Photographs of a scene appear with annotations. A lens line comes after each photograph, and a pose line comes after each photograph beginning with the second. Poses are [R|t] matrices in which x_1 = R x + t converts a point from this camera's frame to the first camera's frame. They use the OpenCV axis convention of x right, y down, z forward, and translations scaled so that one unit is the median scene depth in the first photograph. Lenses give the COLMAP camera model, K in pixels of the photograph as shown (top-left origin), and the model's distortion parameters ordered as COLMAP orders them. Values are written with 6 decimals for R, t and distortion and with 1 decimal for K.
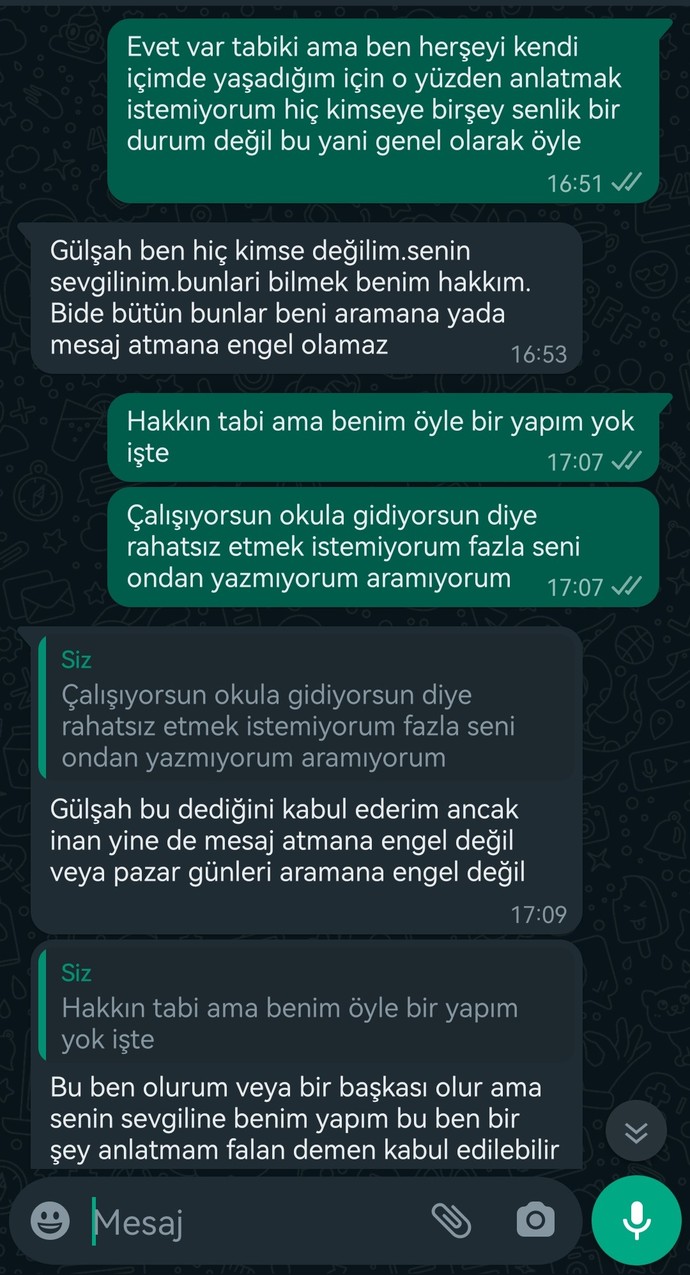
lens RADIAL K [[511.4, 0, 345.9], [0, 511.4, 628.4], [0, 0, 1]] dist [-0.001802, 0.001342]
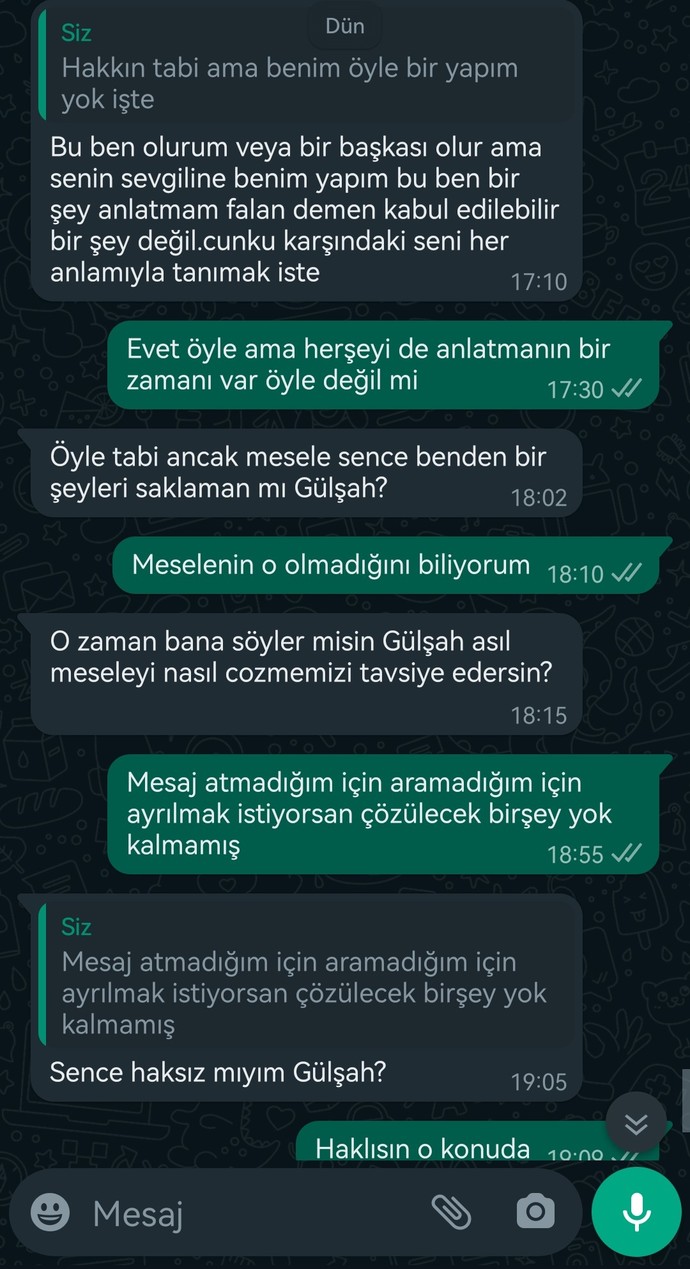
lens RADIAL K [[509.0, 0, 346.9], [0, 509.0, 636.0], [0, 0, 1]] dist [-0.001802, 0.001342]
pose [[0.999999, 0.001527, 0.000206, 0.003172], [-0.001526, 0.999991, -0.004046, 1.857651], [-0.000212, 0.004045, 0.999992, 0.008530]]
